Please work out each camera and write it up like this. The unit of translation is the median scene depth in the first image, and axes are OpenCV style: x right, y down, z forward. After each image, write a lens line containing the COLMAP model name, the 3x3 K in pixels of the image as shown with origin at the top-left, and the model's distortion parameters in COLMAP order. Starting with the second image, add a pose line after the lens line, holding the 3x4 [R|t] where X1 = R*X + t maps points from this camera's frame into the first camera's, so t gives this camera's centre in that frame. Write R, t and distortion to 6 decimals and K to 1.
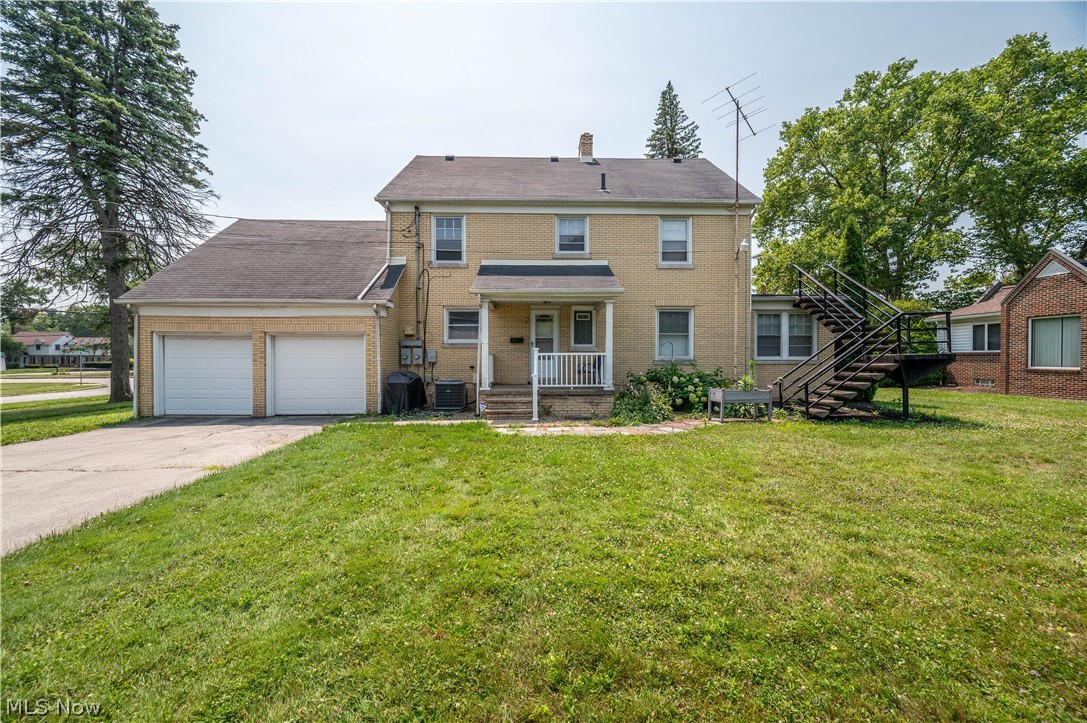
lens RADIAL K [[437.2, 0, 540.5], [0, 437.2, 360.5], [0, 0, 1]] dist [0.000712, 0.000263]
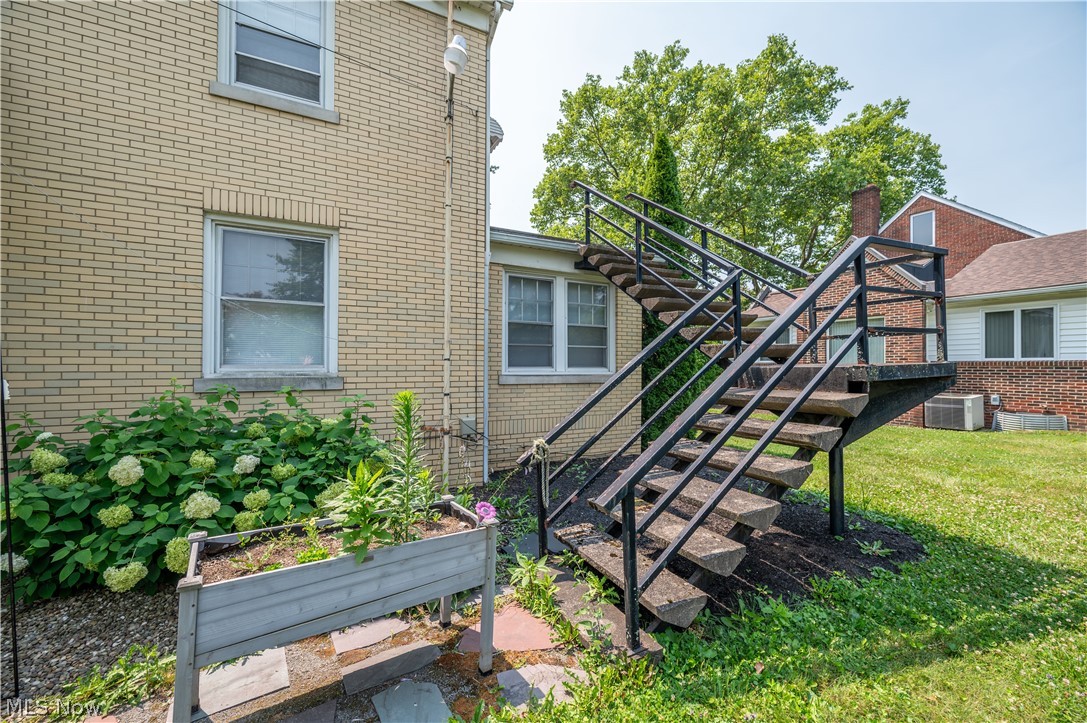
lens RADIAL K [[437.2, 0, 540.5], [0, 437.2, 360.5], [0, 0, 1]] dist [0.000712, 0.000263]
pose [[0.900805, 0.009982, 0.434108, 0.320837], [-0.002089, 0.999824, -0.018656, -0.008040], [-0.434218, 0.015899, 0.900668, 0.559268]]
